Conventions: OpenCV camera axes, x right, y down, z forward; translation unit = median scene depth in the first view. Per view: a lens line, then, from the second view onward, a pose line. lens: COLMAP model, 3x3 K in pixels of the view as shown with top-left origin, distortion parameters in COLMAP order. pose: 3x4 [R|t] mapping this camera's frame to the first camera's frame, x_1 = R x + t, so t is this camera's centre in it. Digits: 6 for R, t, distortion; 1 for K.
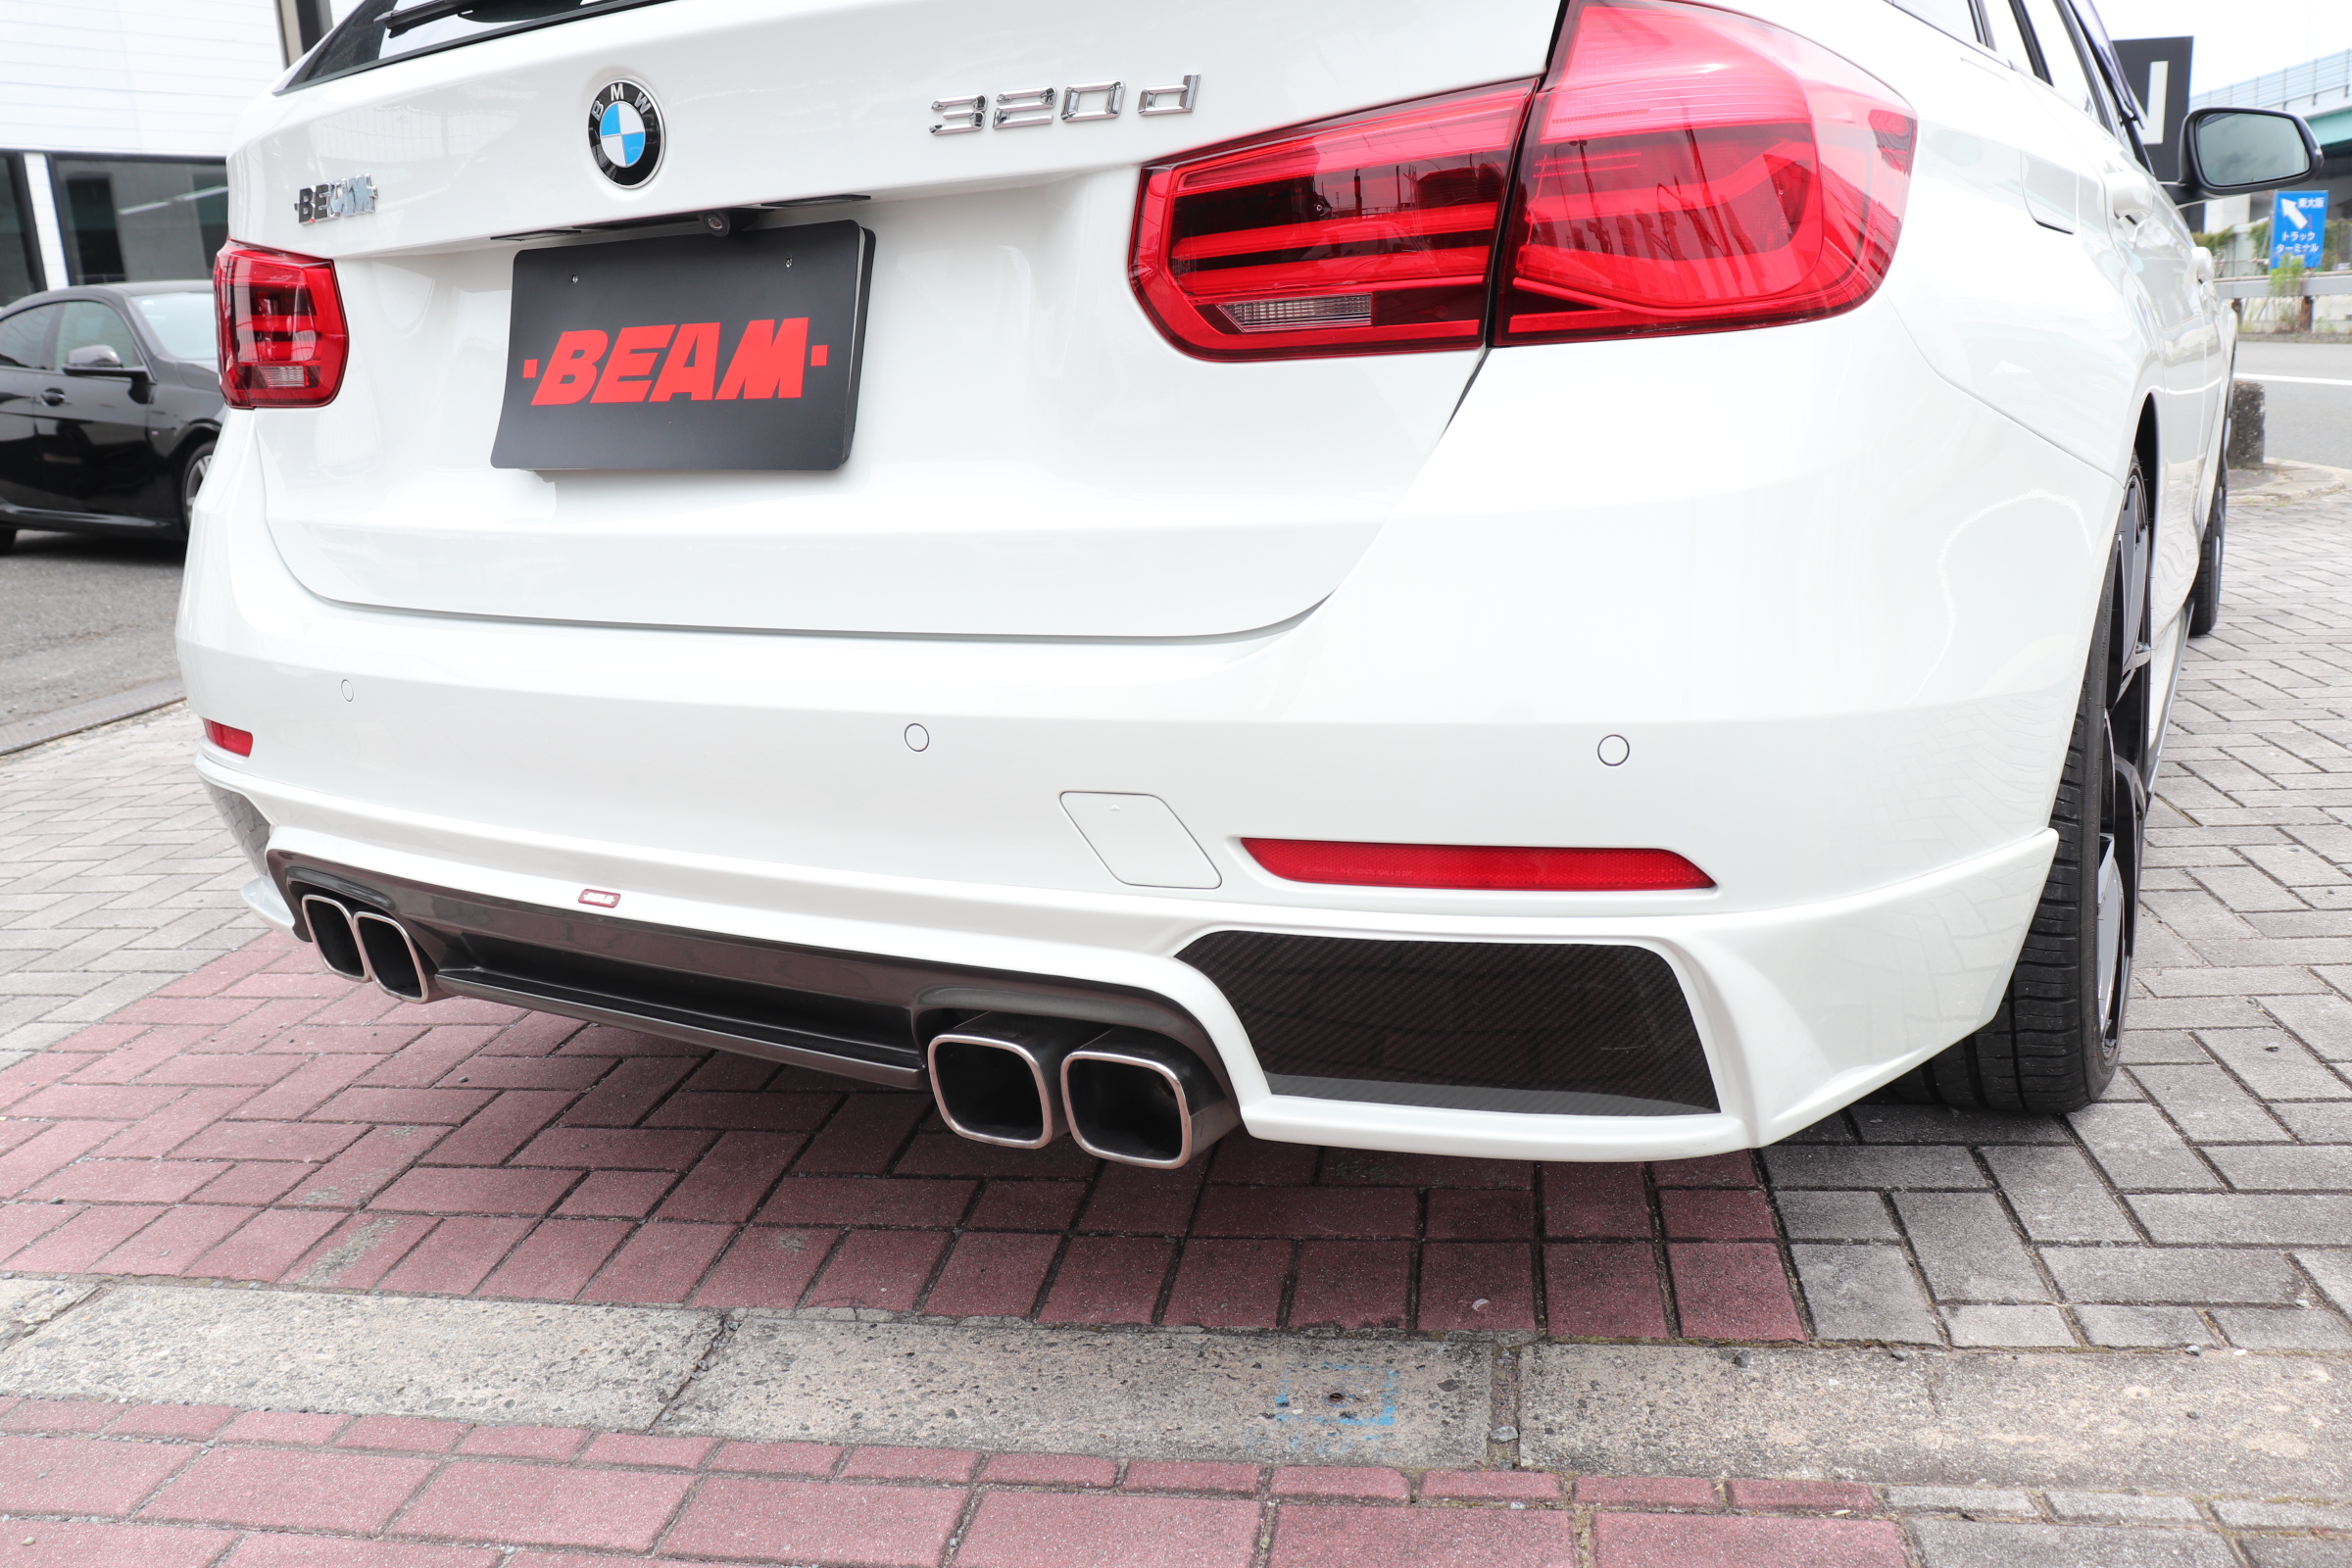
lens RADIAL K [[1910.3, 0, 1176.0], [0, 1910.3, 784.0], [0, 0, 1]] dist [-0.166186, 0.146839]
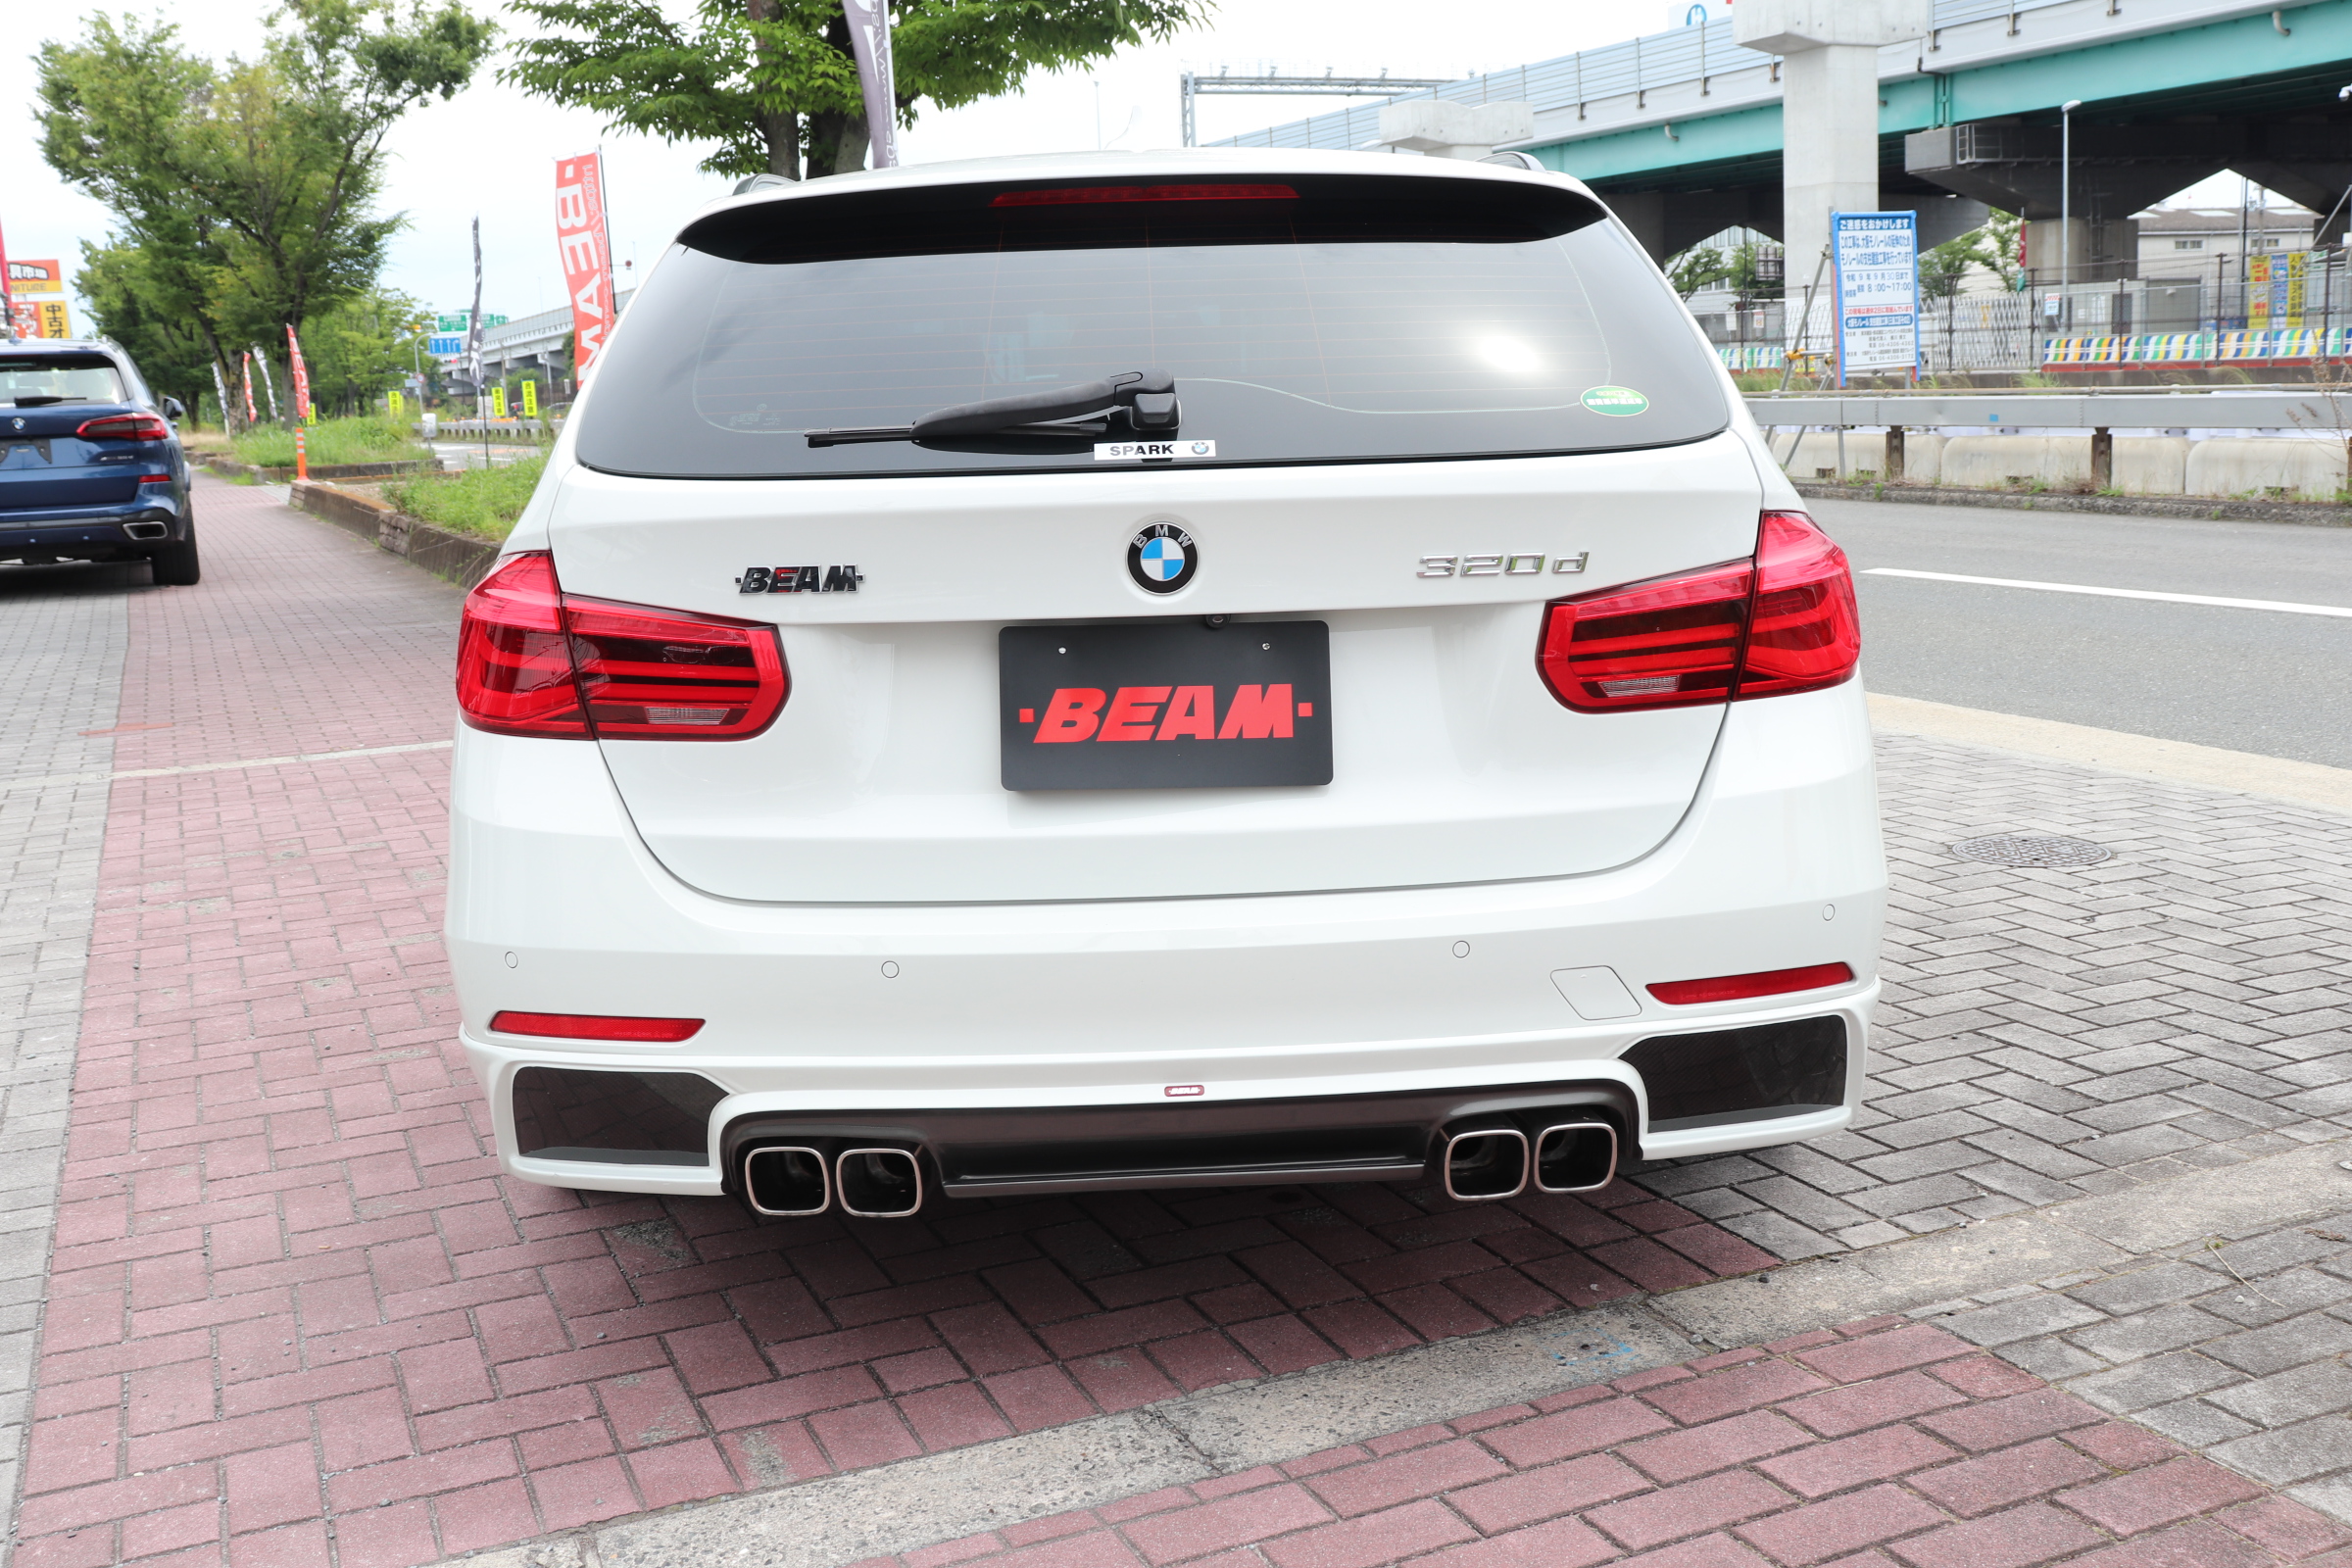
lens RADIAL K [[2290.4, 0, 1155.8], [0, 2290.4, 795.5], [0, 0, 1]] dist [-0.114123, 0.179064]
pose [[0.848311, -0.069887, 0.524866, -1.064327], [0.113227, 0.992265, -0.050881, -0.065756], [-0.517250, 0.102592, 0.849663, -0.420408]]
